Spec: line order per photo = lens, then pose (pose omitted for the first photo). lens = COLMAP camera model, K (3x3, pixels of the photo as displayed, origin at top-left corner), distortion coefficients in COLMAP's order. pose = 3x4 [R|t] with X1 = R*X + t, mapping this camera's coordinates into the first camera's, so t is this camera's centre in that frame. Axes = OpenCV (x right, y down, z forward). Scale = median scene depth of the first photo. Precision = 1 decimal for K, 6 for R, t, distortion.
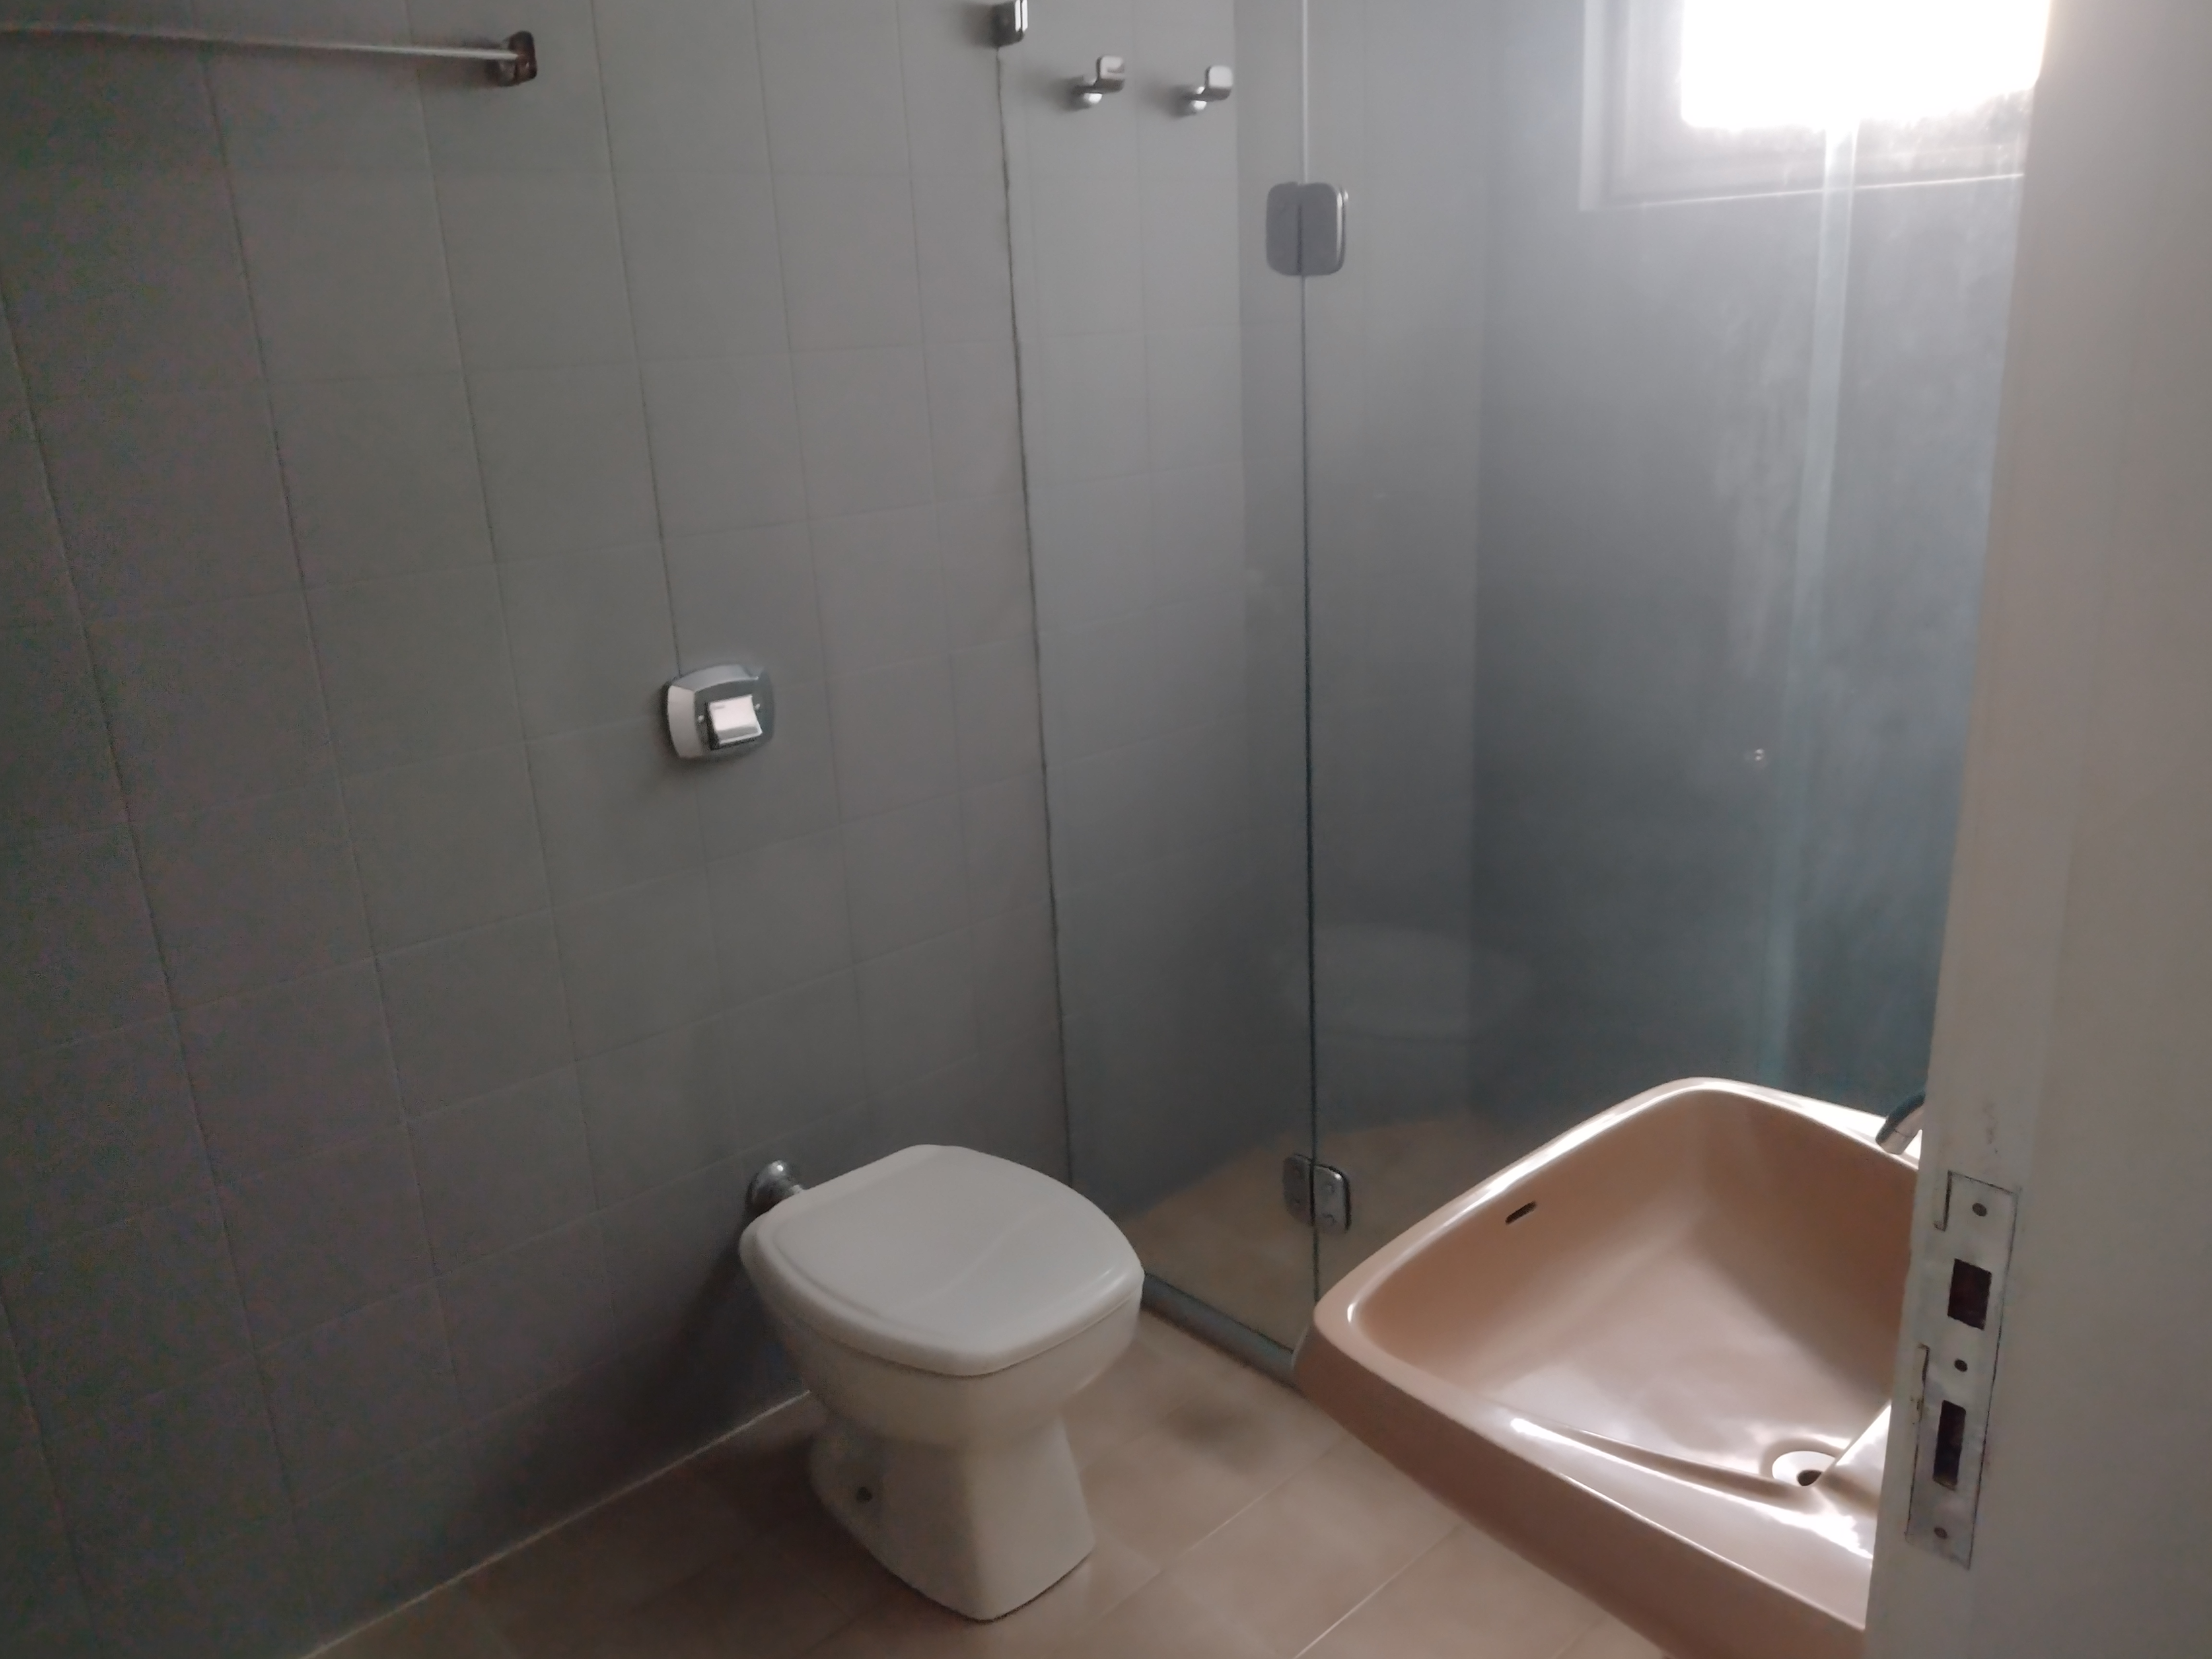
lens RADIAL K [[1659.7, 0, 1100.7], [0, 1659.7, 837.7], [0, 0, 1]] dist [0.033458, -0.012804]
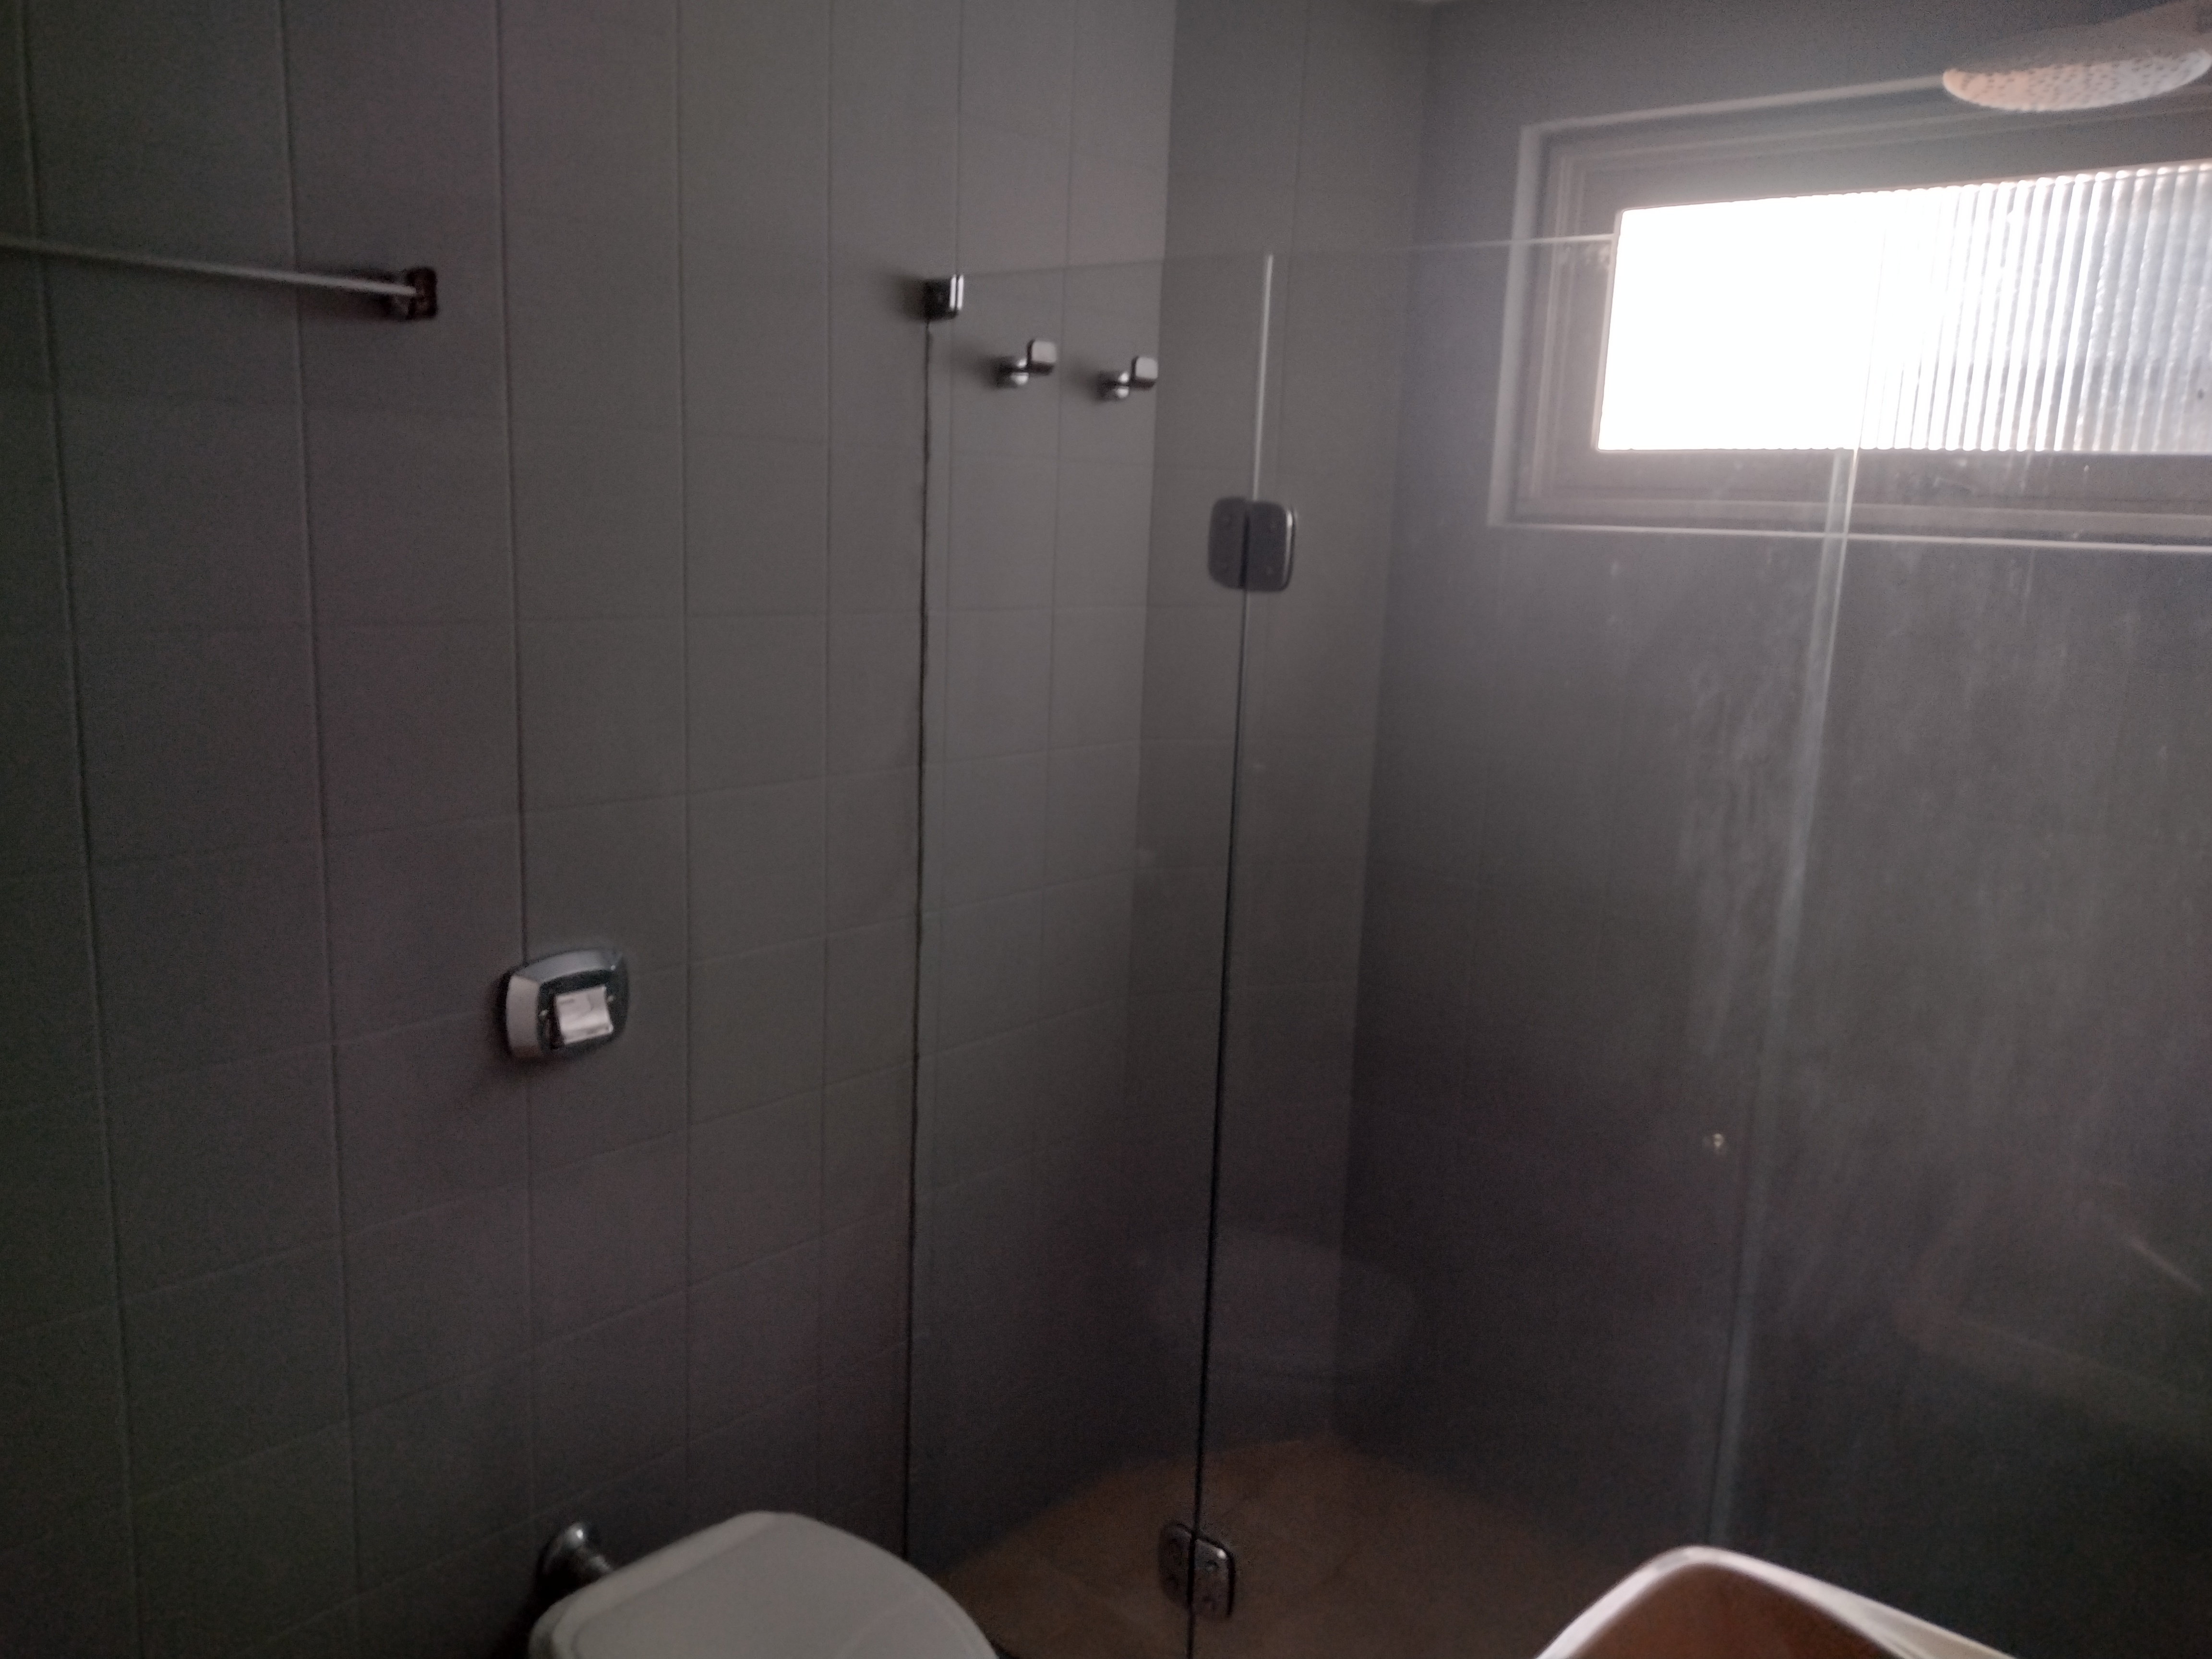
lens RADIAL K [[1659.7, 0, 1117.6], [0, 1659.7, 825.5], [0, 0, 1]] dist [0.033458, -0.012804]
pose [[0.991568, 0.068699, 0.109882, -0.042031], [-0.053607, 0.989416, -0.134838, -0.065162], [-0.117982, 0.127811, 0.984756, 0.081358]]
